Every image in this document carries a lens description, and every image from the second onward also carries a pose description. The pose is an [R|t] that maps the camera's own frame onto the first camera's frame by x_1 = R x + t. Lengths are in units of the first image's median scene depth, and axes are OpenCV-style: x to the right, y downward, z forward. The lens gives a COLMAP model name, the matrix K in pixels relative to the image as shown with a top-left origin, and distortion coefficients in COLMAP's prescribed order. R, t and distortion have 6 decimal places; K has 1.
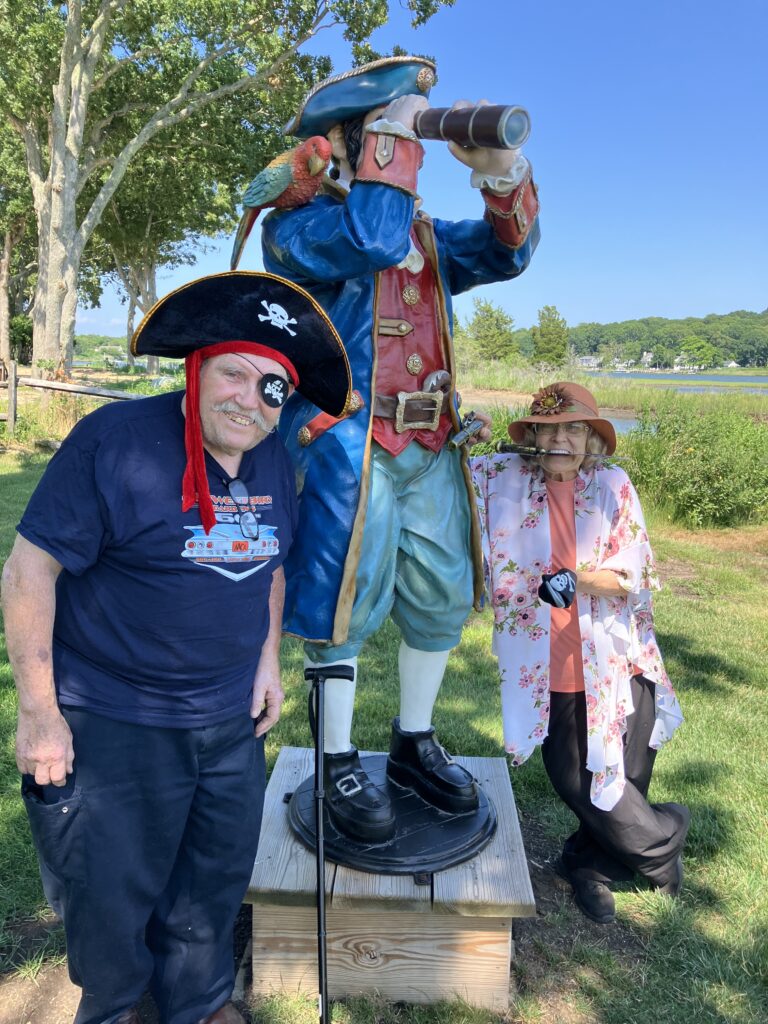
lens RADIAL K [[844.5, 0, 396.2], [0, 844.5, 505.8], [0, 0, 1]] dist [0.011932, -0.003110]
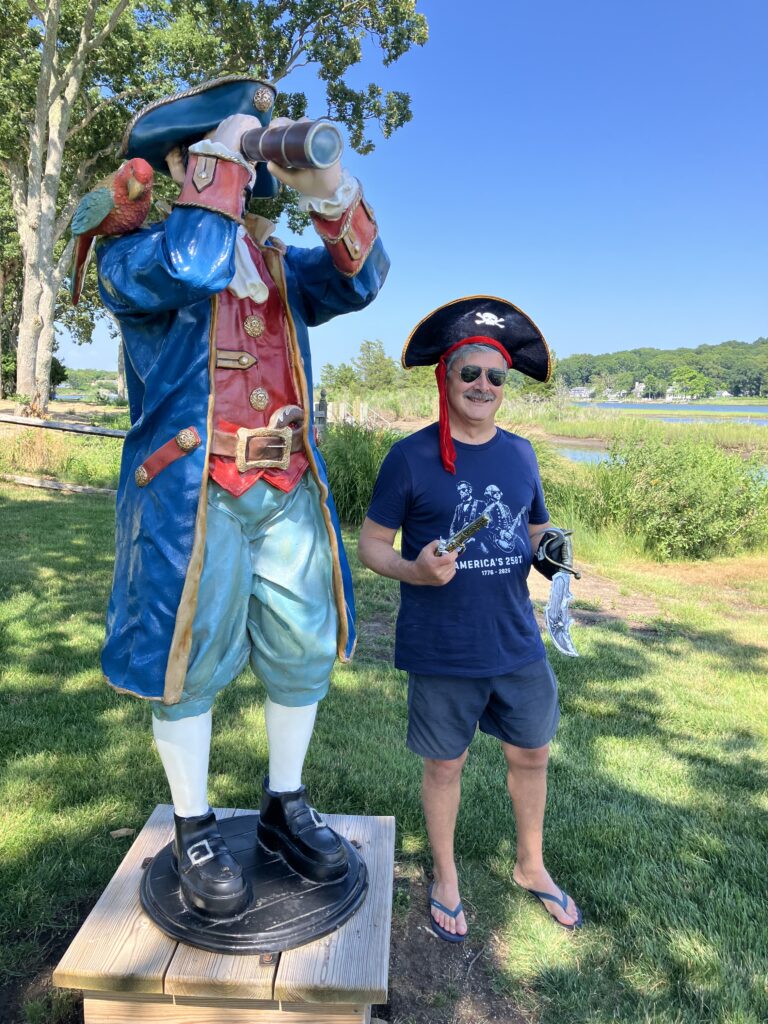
lens RADIAL K [[842.7, 0, 381.9], [0, 842.7, 505.6], [0, 0, 1]] dist [0.010294, 0.004409]
pose [[0.999924, -0.004590, -0.011456, 0.158217], [0.004168, 0.999319, -0.036652, -0.013759], [0.011616, 0.036602, 0.999262, 0.068014]]
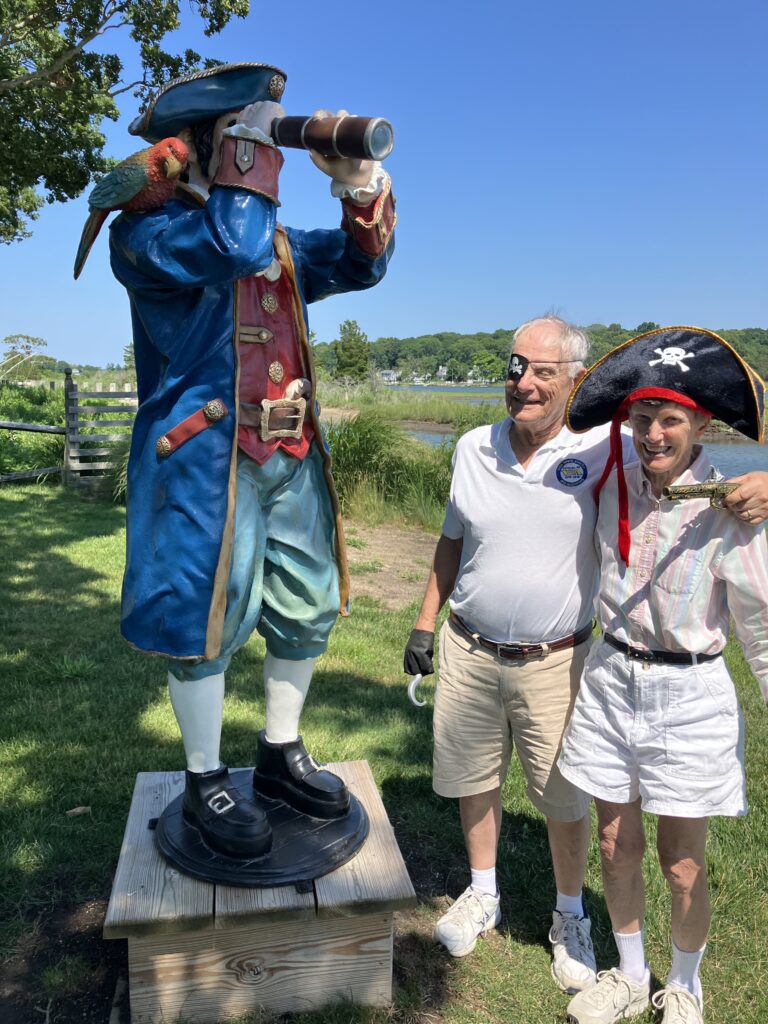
lens RADIAL K [[843.9, 0, 384.8], [0, 843.9, 518.2], [0, 0, 1]] dist [0.012979, -0.002206]
pose [[0.976410, -0.041272, 0.211945, -0.066853], [0.041715, 0.999127, 0.002383, 0.006930], [-0.211858, 0.006514, 0.977279, 0.000335]]
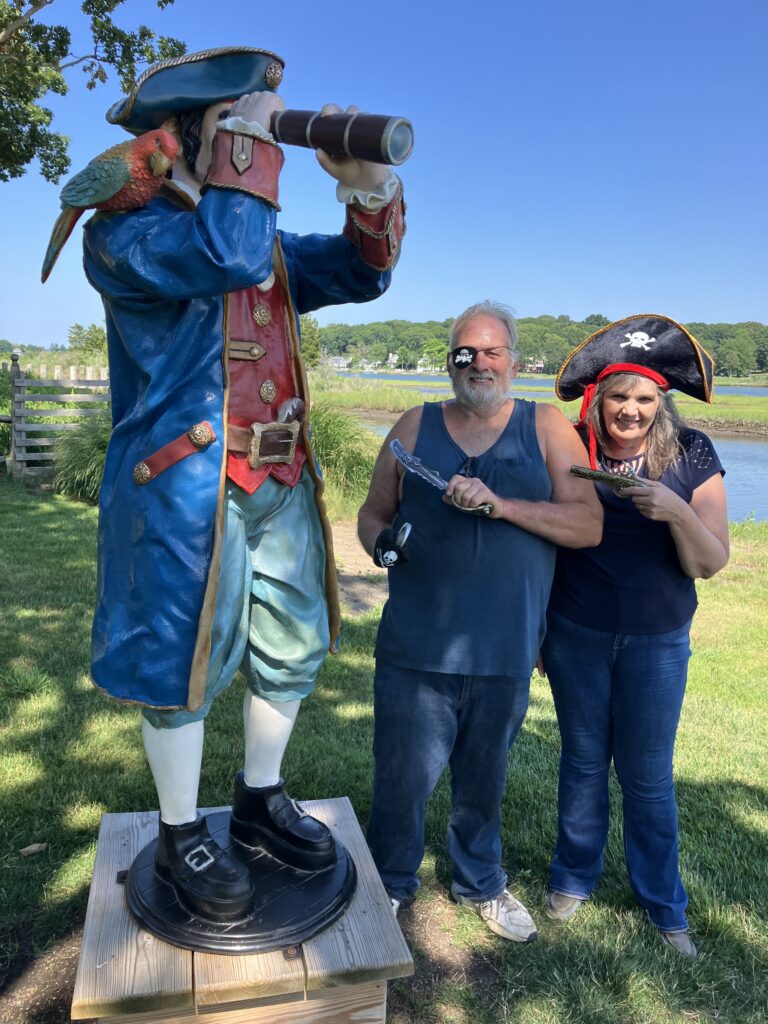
lens RADIAL K [[843.4, 0, 374.8], [0, 843.4, 518.8], [0, 0, 1]] dist [0.012184, 0.003928]
pose [[0.964981, -0.032749, 0.260268, -0.100620], [0.028339, 0.999384, 0.020679, -0.044449], [-0.260785, -0.012579, 0.965315, 0.090512]]
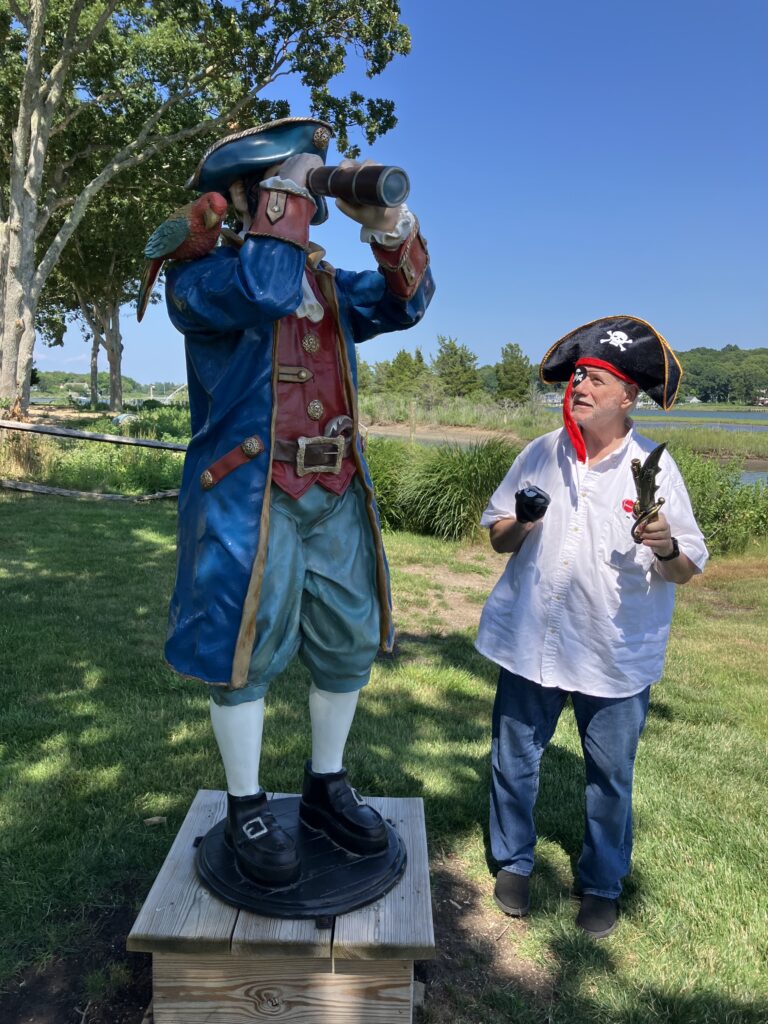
lens RADIAL K [[845.0, 0, 387.5], [0, 845.0, 505.4], [0, 0, 1]] dist [0.014696, -0.007046]
pose [[0.999610, -0.004601, 0.027535, 0.076063], [0.005766, 0.999086, -0.042356, -0.007366], [-0.027315, 0.042499, 0.998723, -0.019954]]
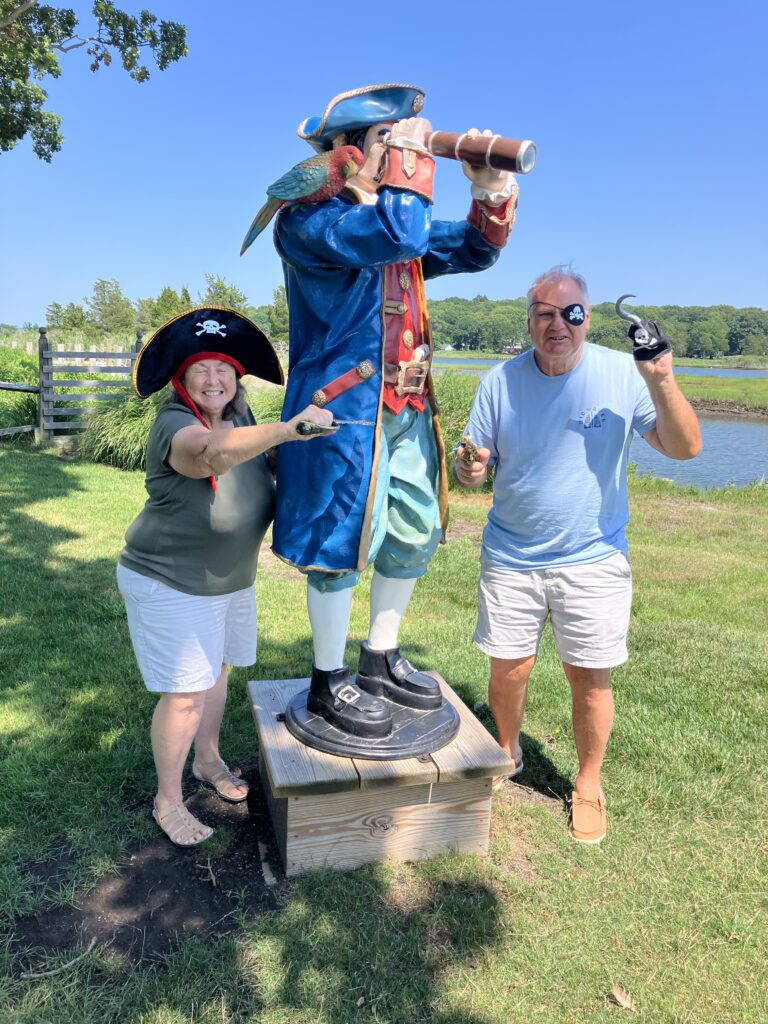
lens RADIAL K [[842.5, 0, 391.5], [0, 842.5, 508.7], [0, 0, 1]] dist [0.043641, -0.084814]
pose [[0.951993, -0.039832, 0.303517, -0.355995], [0.031574, 0.998987, 0.032071, 0.034372], [-0.304487, -0.020948, 0.952286, -0.143687]]
